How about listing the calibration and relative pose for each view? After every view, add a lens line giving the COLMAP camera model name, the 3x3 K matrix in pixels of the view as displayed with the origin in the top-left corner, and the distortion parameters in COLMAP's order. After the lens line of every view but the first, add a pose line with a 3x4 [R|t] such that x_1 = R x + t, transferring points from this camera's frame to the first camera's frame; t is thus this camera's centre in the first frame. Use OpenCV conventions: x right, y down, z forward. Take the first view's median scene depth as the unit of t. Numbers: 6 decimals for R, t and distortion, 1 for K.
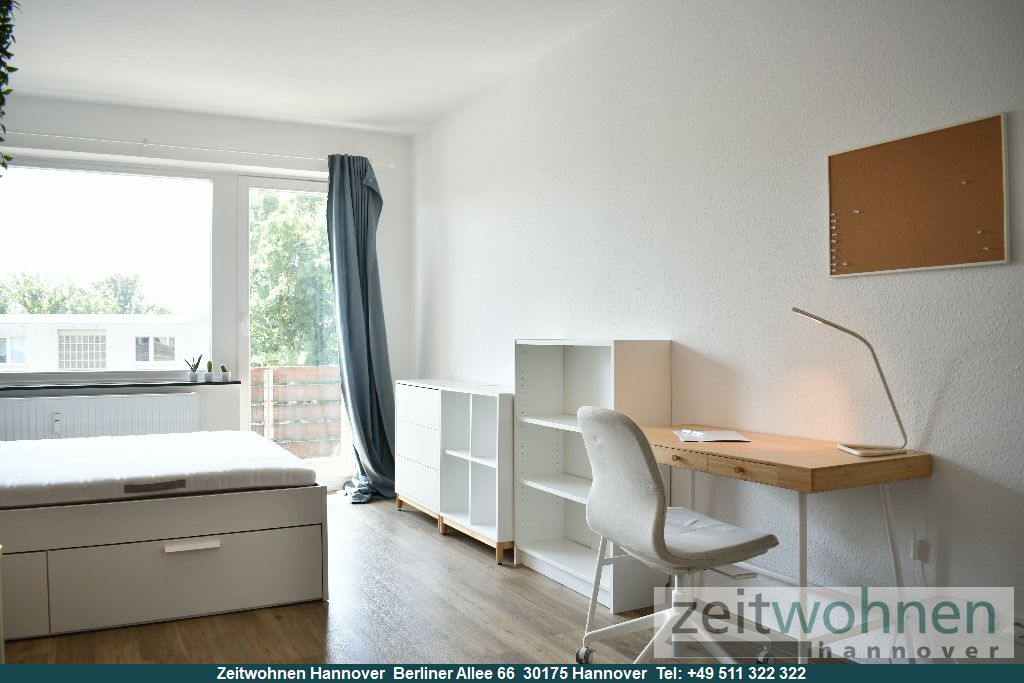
lens RADIAL K [[794.9, 0, 512.0], [0, 794.9, 341.5], [0, 0, 1]] dist [-0.093196, 0.001785]
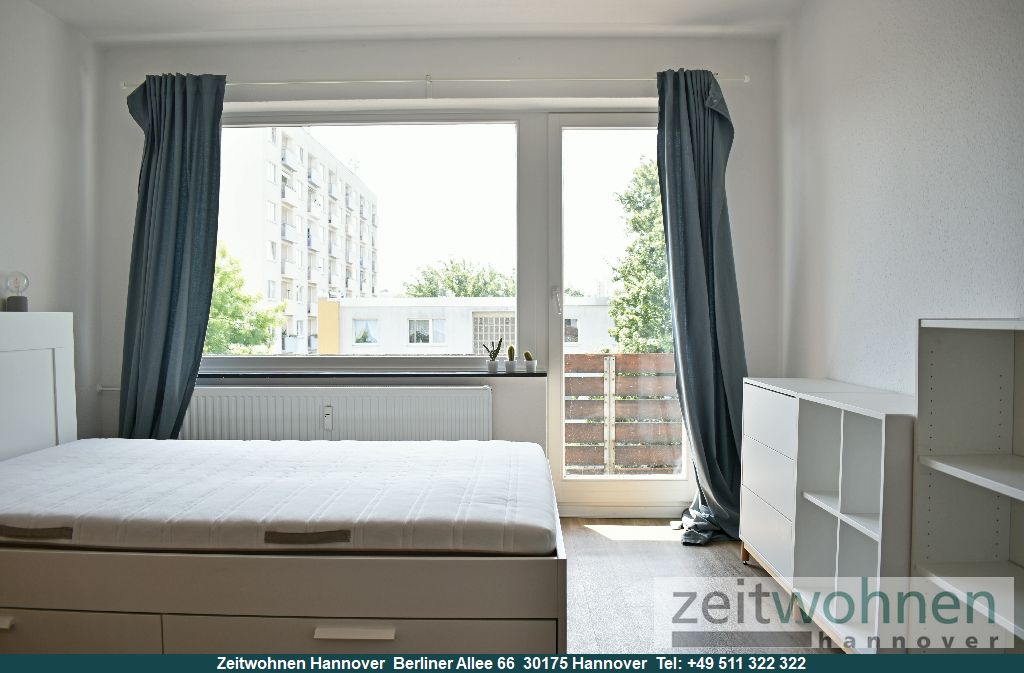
lens RADIAL K [[815.2, 0, 512.0], [0, 815.2, 336.5], [0, 0, 1]] dist [-0.095274, 0.013014]
pose [[0.875317, 0.008934, -0.483467, 0.017557], [-0.001129, 0.999864, 0.016432, 0.000870], [0.483548, -0.013837, 0.875208, 0.264853]]
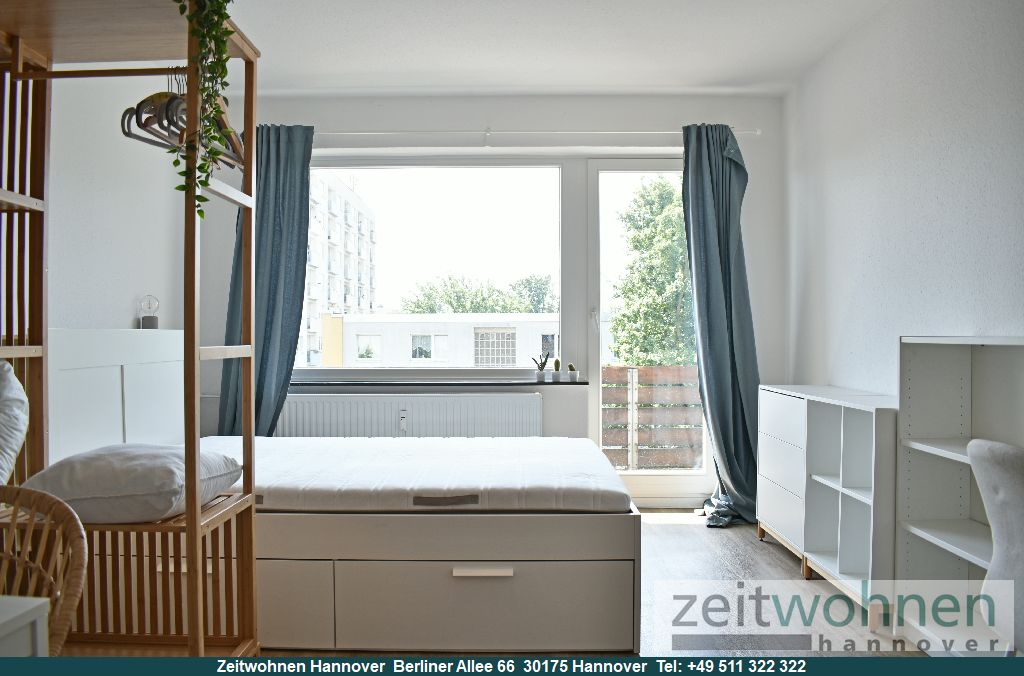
lens RADIAL K [[815.2, 0, 512.0], [0, 815.2, 338.0], [0, 0, 1]] dist [-0.095274, 0.013014]
pose [[0.878452, 0.001040, -0.477830, 0.030044], [-0.001678, 0.999998, -0.000908, 0.000388], [0.477828, 0.001599, 0.878452, 0.119296]]
